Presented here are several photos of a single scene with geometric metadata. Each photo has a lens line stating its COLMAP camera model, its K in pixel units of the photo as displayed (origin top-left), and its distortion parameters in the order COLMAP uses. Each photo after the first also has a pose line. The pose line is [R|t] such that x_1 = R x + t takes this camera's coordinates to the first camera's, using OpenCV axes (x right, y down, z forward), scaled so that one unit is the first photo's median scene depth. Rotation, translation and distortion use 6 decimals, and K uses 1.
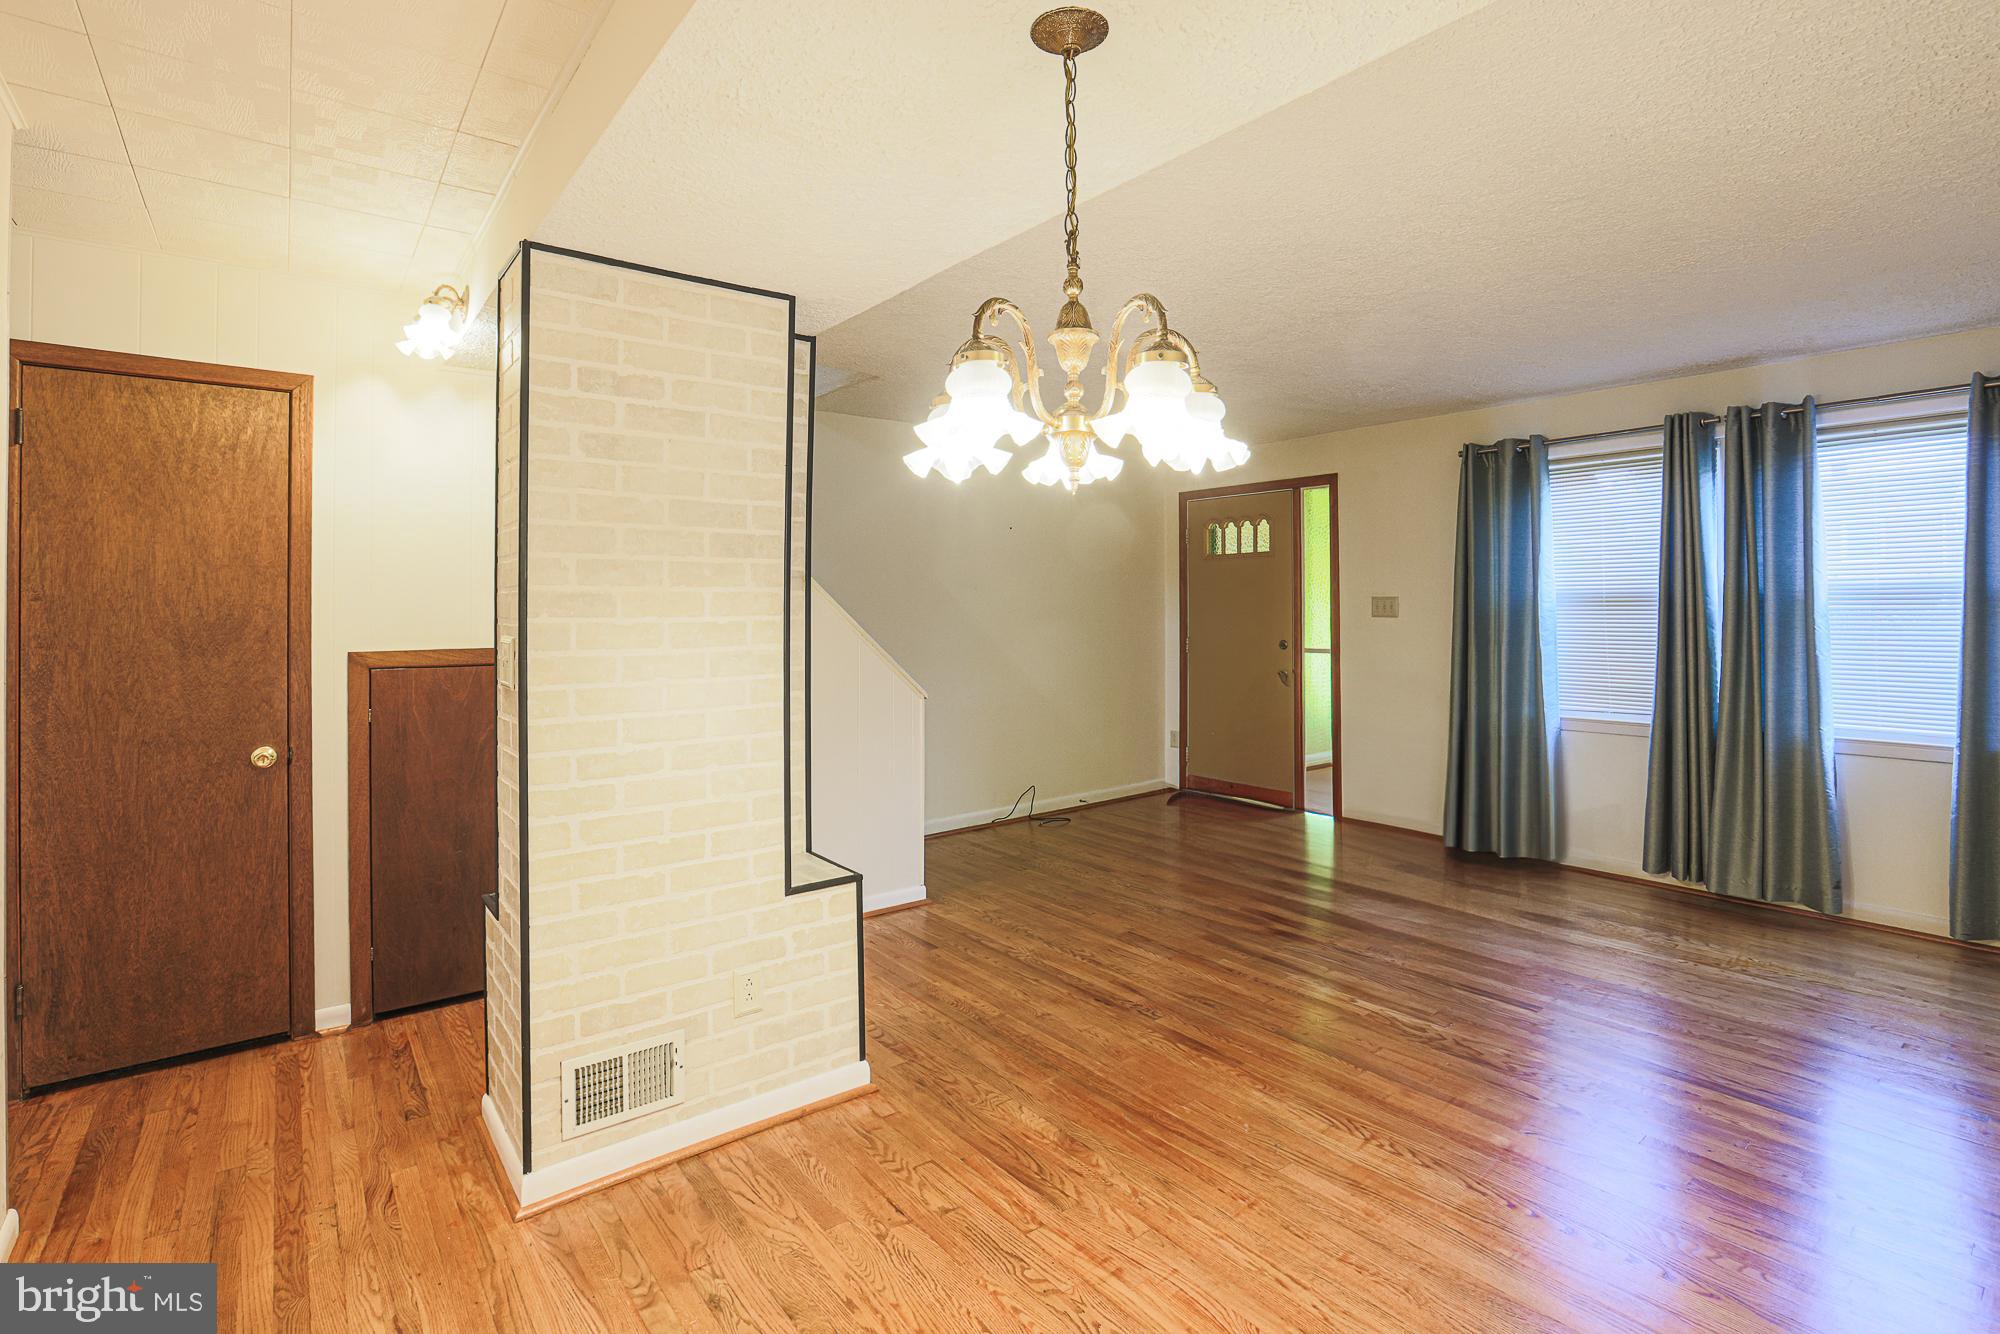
lens RADIAL K [[930.6, 0, 991.9], [0, 930.6, 637.5], [0, 0, 1]] dist [-0.032441, 0.015402]
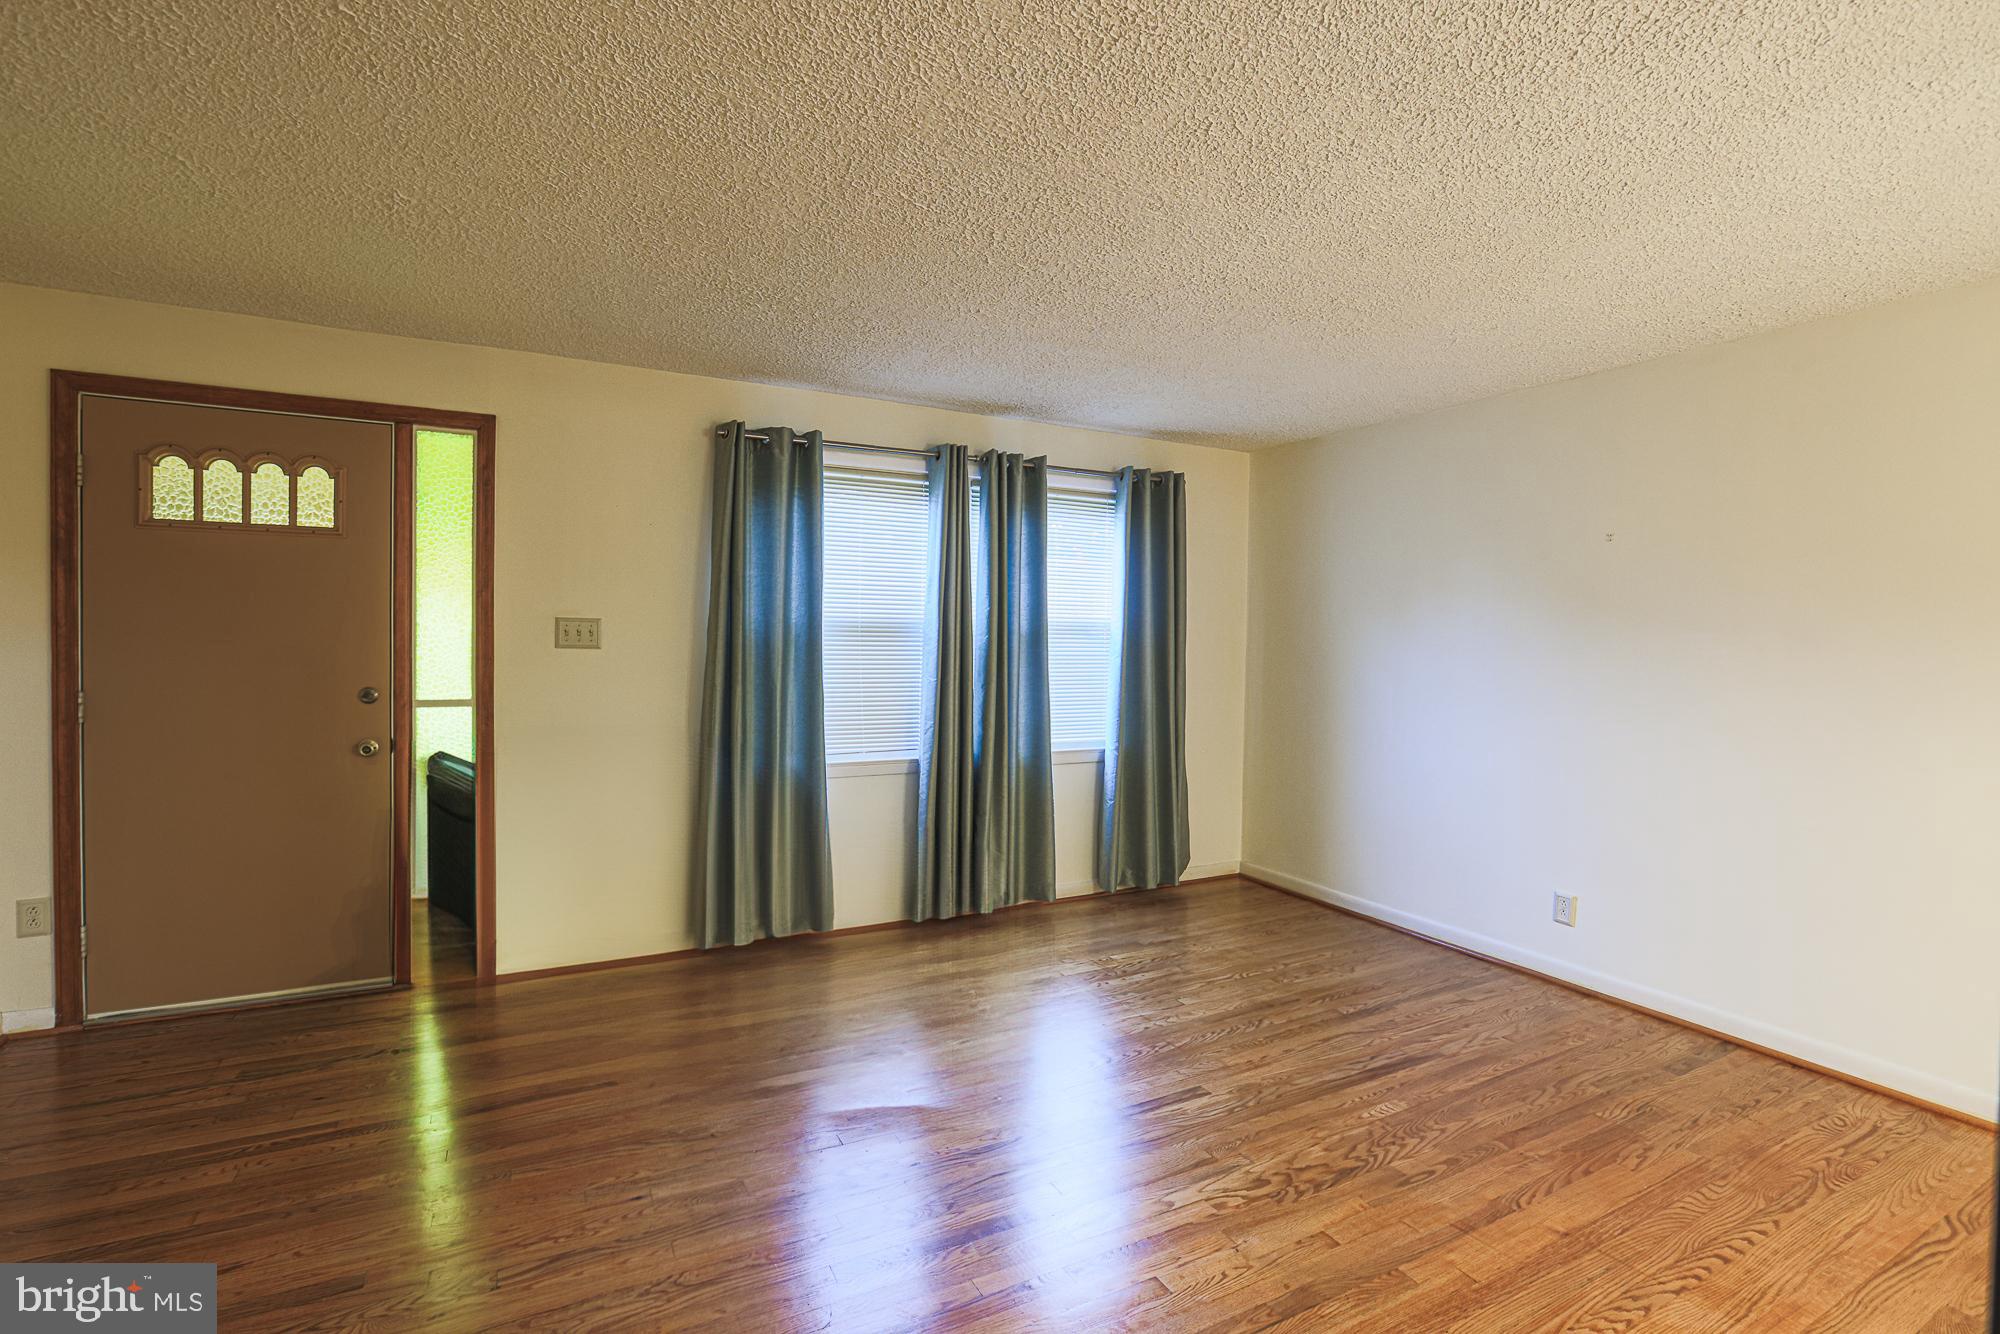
lens RADIAL K [[922.3, 0, 1000.0], [0, 922.3, 667.0], [0, 0, 1]] dist [-0.035689, 0.013124]
pose [[0.190988, -0.017507, 0.981436, -0.280582], [0.017596, 0.999741, 0.014410, -0.019430], [-0.981435, 0.014518, 0.191246, 0.929199]]
